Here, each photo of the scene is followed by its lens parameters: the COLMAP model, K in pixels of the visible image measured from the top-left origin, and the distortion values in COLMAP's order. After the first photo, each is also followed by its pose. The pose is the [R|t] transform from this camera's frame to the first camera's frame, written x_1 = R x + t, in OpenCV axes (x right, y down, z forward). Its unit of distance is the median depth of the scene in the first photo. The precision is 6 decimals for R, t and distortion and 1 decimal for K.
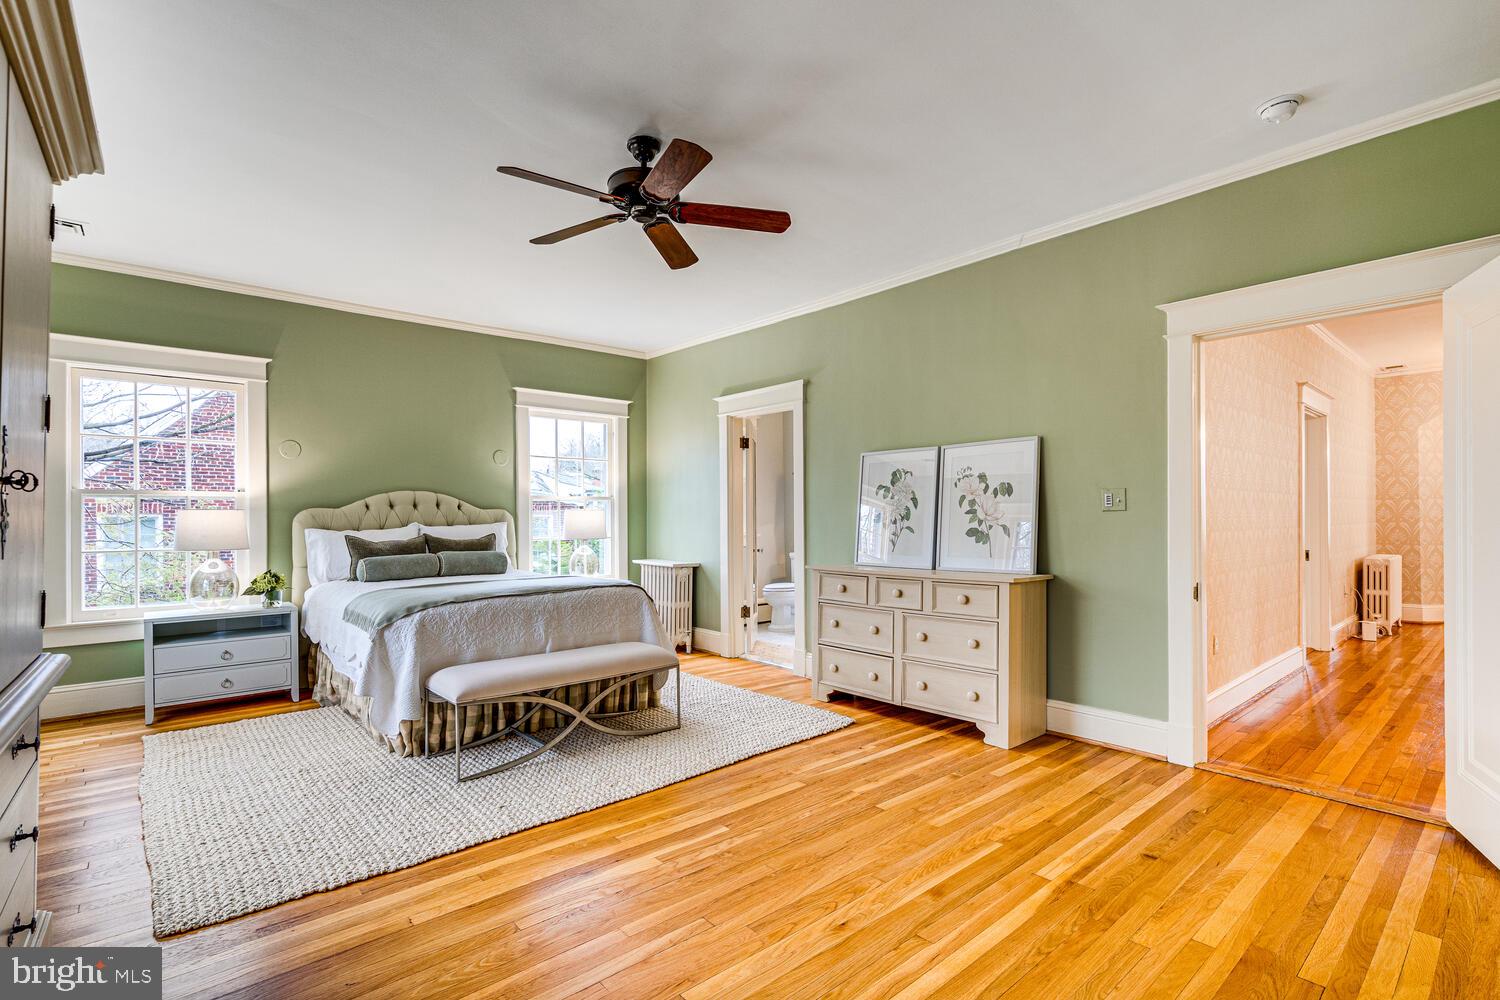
lens RADIAL K [[687.0, 0, 756.5], [0, 687.0, 520.1], [0, 0, 1]] dist [-0.003359, -0.000021]
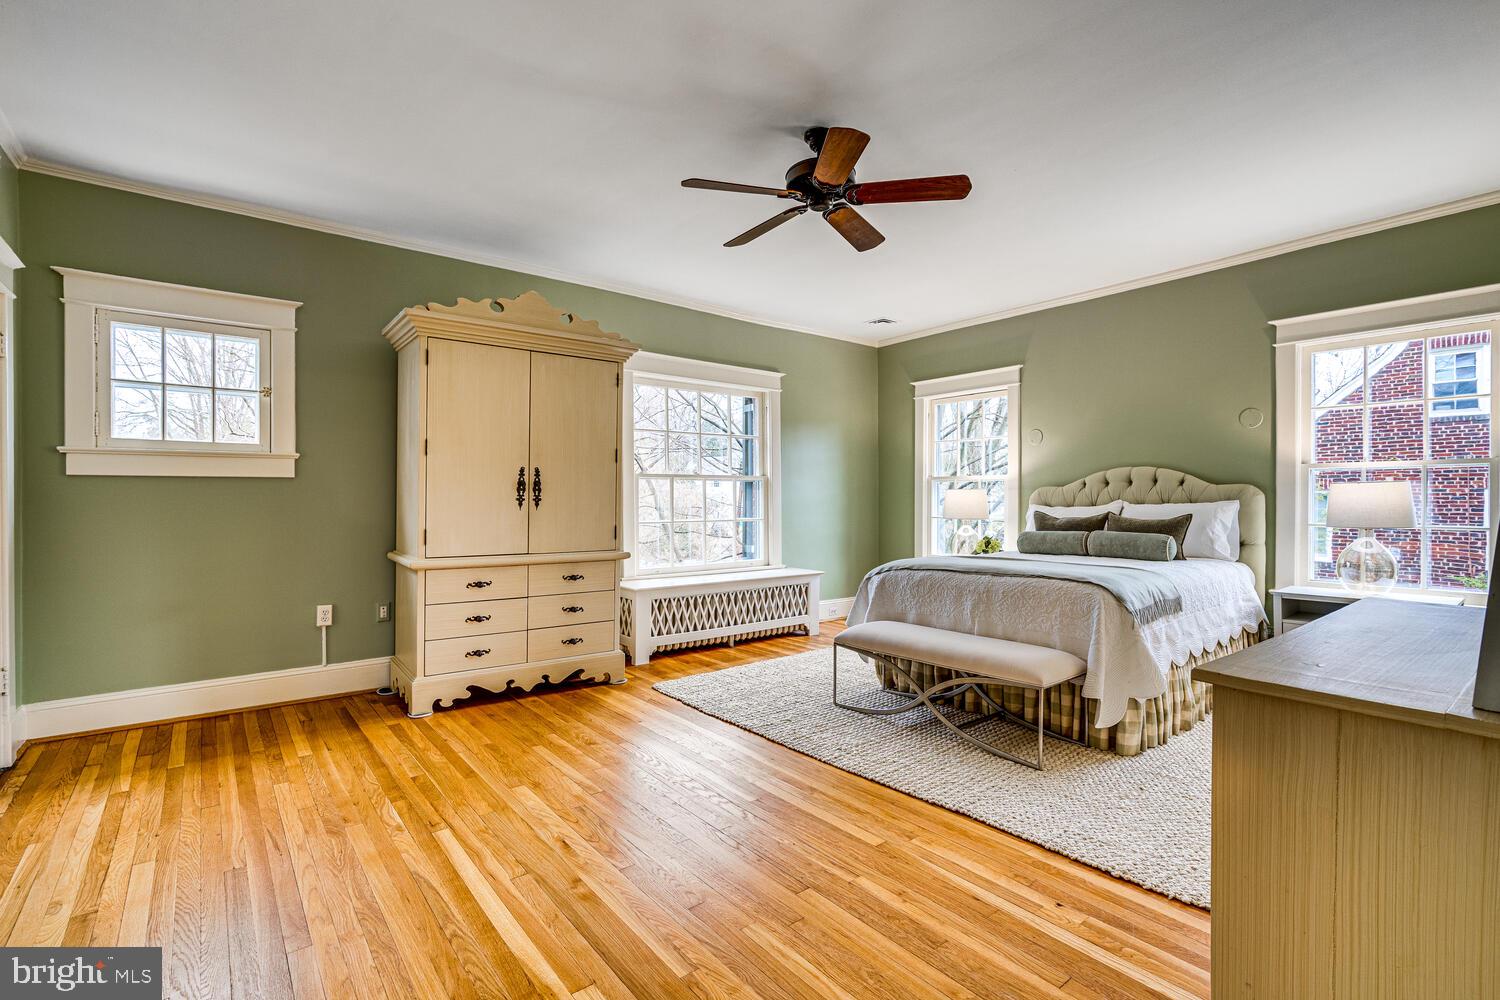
lens RADIAL K [[679.8, 0, 737.2], [0, 679.8, 508.7], [0, 0, 1]] dist [-0.004698, 0.000366]
pose [[-0.048572, 0.018569, -0.998647, 0.712097], [0.000615, 0.999828, 0.018561, -0.003344], [0.998819, 0.000288, -0.048575, 0.760692]]
